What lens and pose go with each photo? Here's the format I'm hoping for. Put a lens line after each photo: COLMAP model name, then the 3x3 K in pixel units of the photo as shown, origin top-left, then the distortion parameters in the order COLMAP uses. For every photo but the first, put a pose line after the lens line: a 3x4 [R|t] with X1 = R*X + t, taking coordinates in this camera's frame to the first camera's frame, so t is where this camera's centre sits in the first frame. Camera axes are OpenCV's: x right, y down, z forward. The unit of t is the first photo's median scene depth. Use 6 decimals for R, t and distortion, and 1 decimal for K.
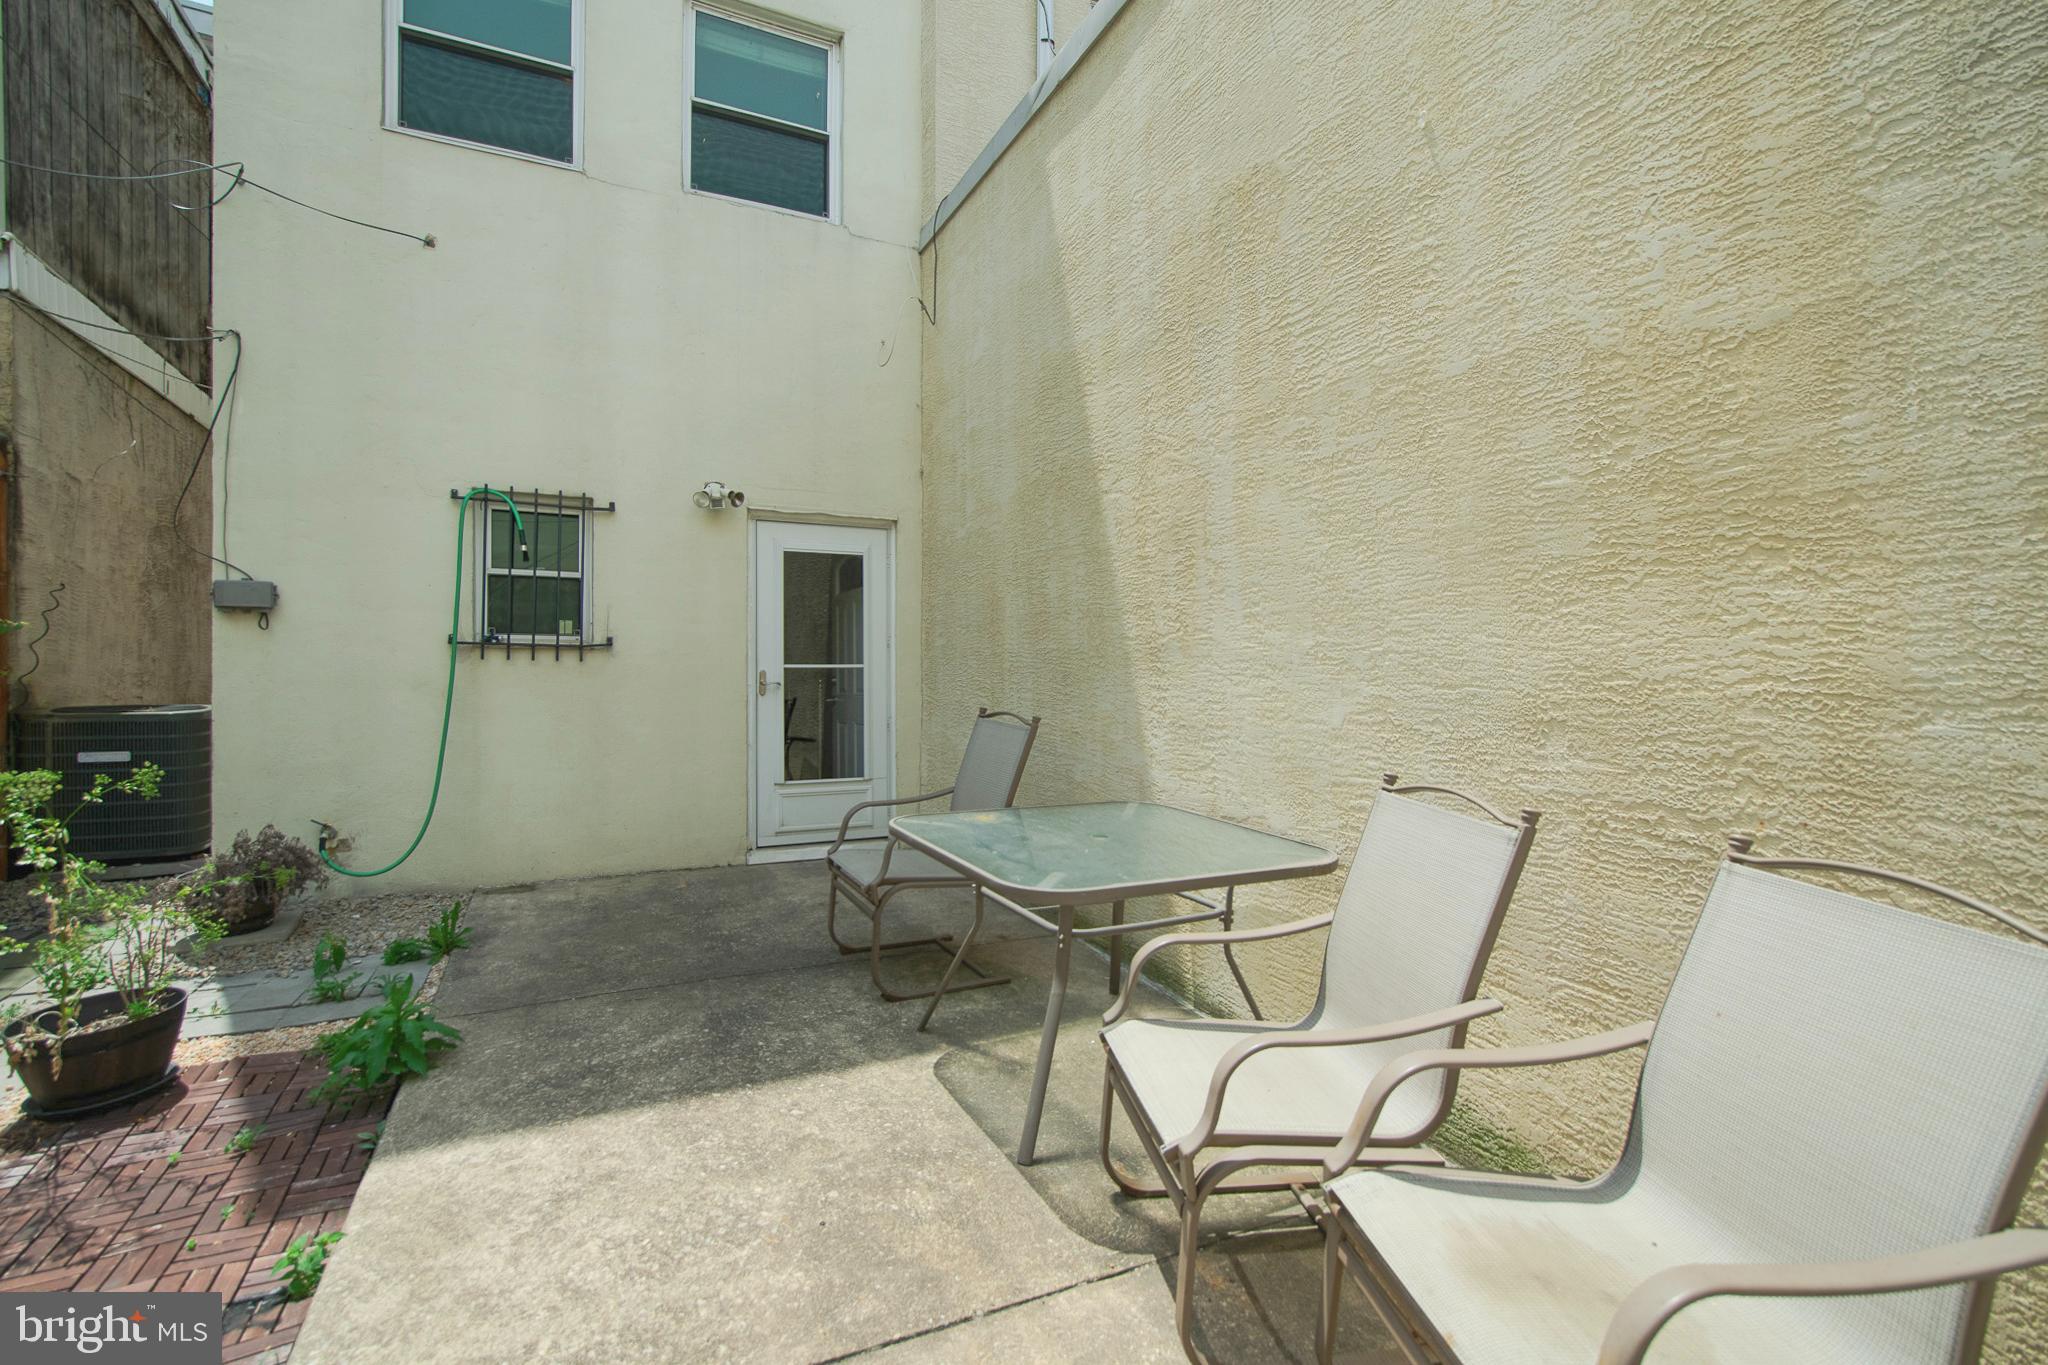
lens RADIAL K [[943.4, 0, 1013.3], [0, 943.4, 665.3], [0, 0, 1]] dist [-0.001191, 0.000051]
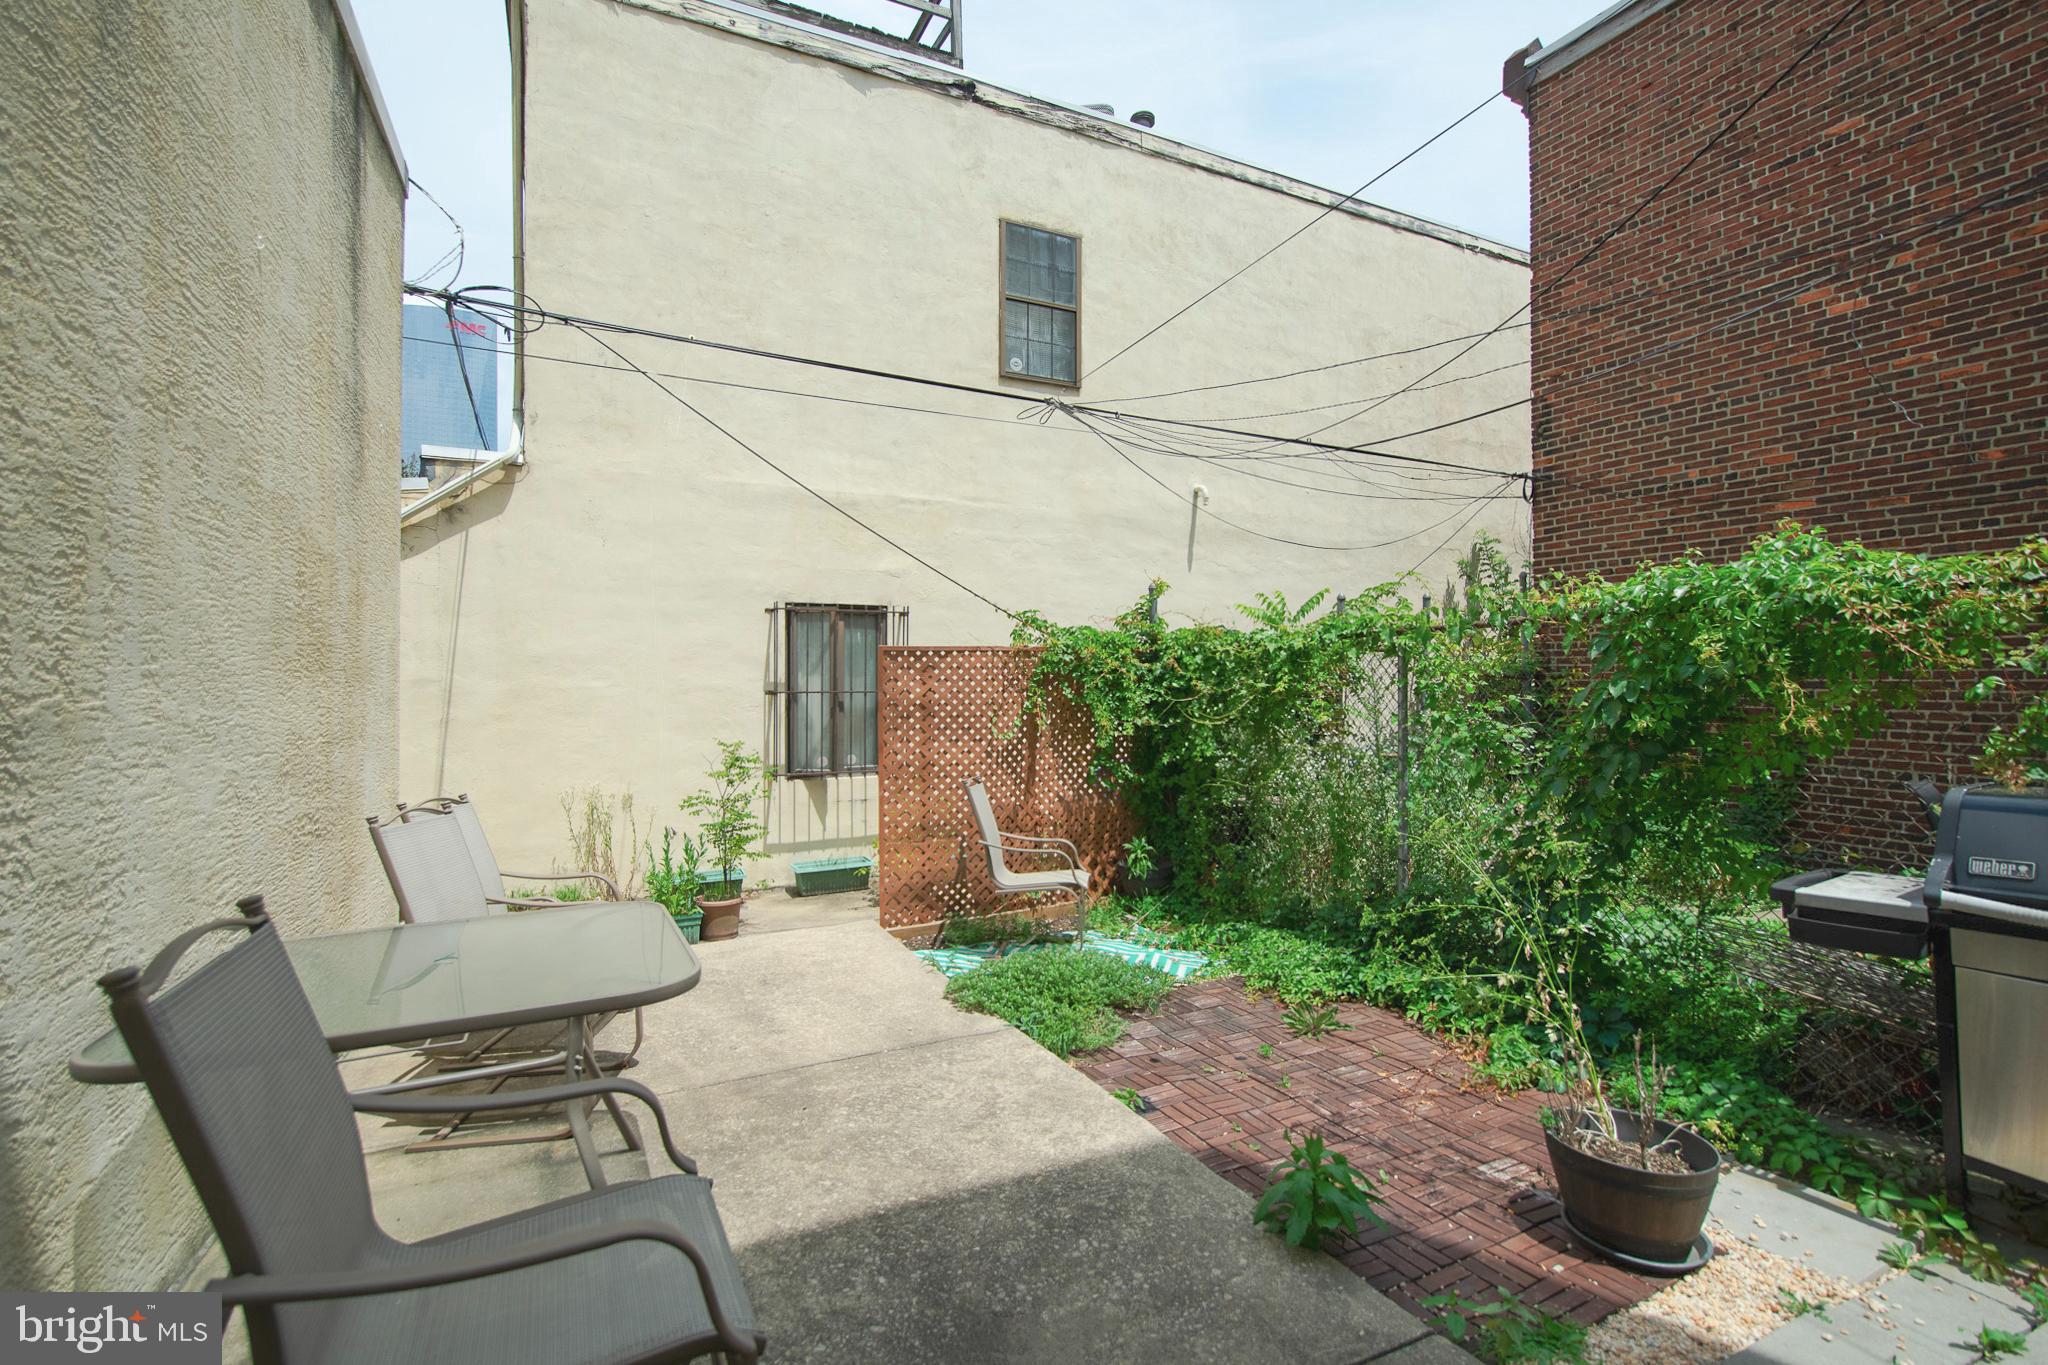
lens RADIAL K [[943.0, 0, 1019.6], [0, 943.0, 671.1], [0, 0, 1]] dist [-0.003036, 0.000891]
pose [[-0.999997, 0.001578, -0.001659, -0.240002], [0.001621, 0.999666, -0.025792, -0.025067], [0.001618, -0.025794, -0.999666, 1.112820]]
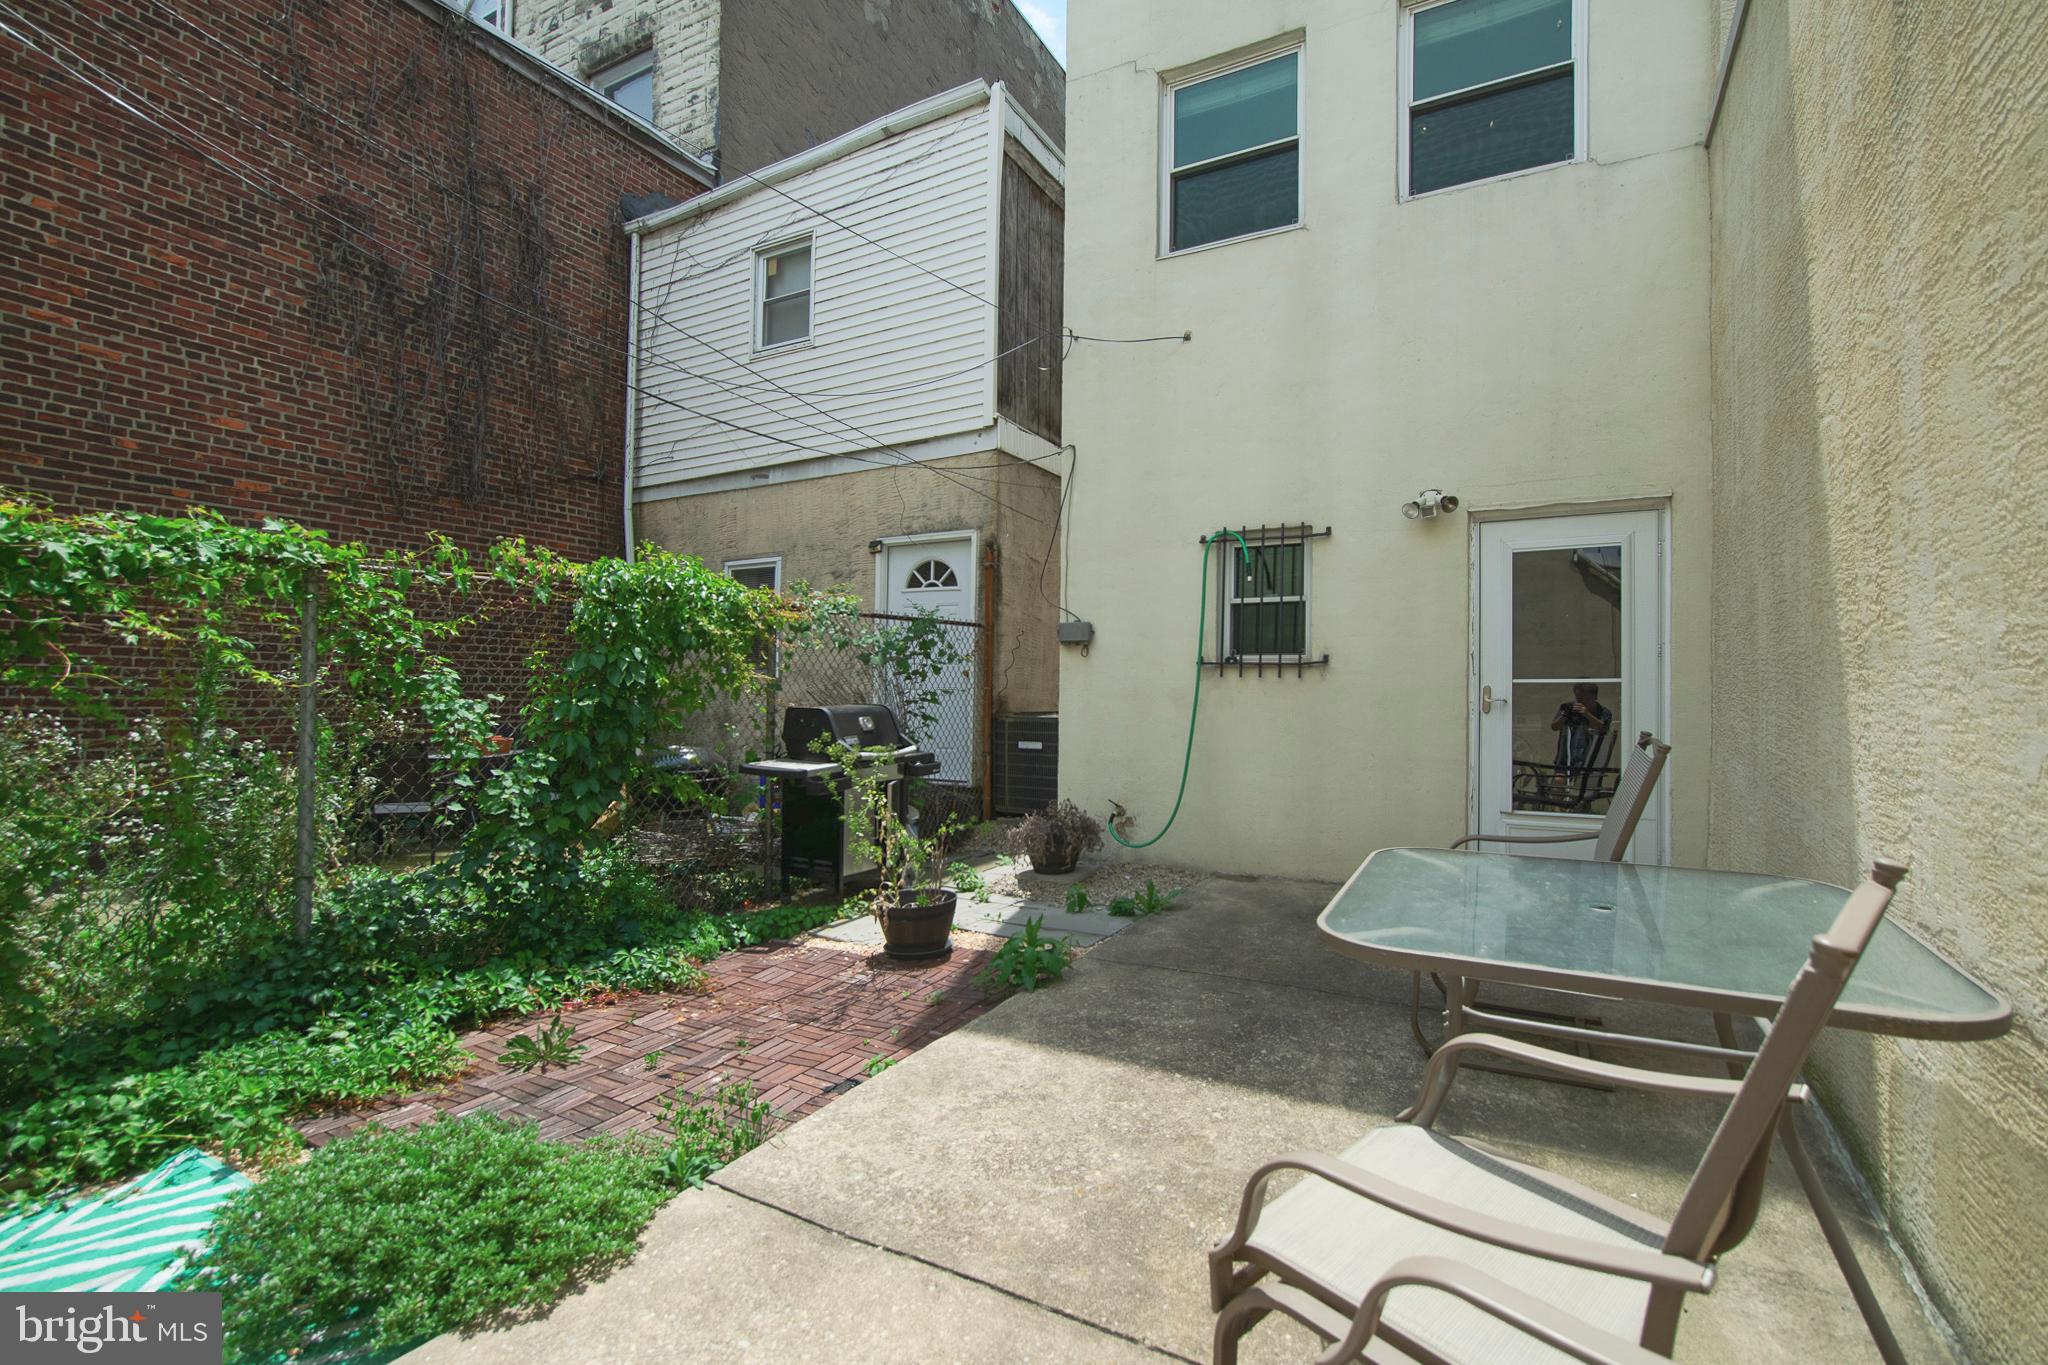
lens RADIAL K [[943.0, 0, 1019.6], [0, 943.0, 671.1], [0, 0, 1]] dist [-0.003036, 0.000891]
pose [[0.572864, -0.016580, -0.819483, 0.270679], [0.004110, 0.999841, -0.017355, 0.005703], [0.819640, 0.006574, 0.572841, 0.131142]]
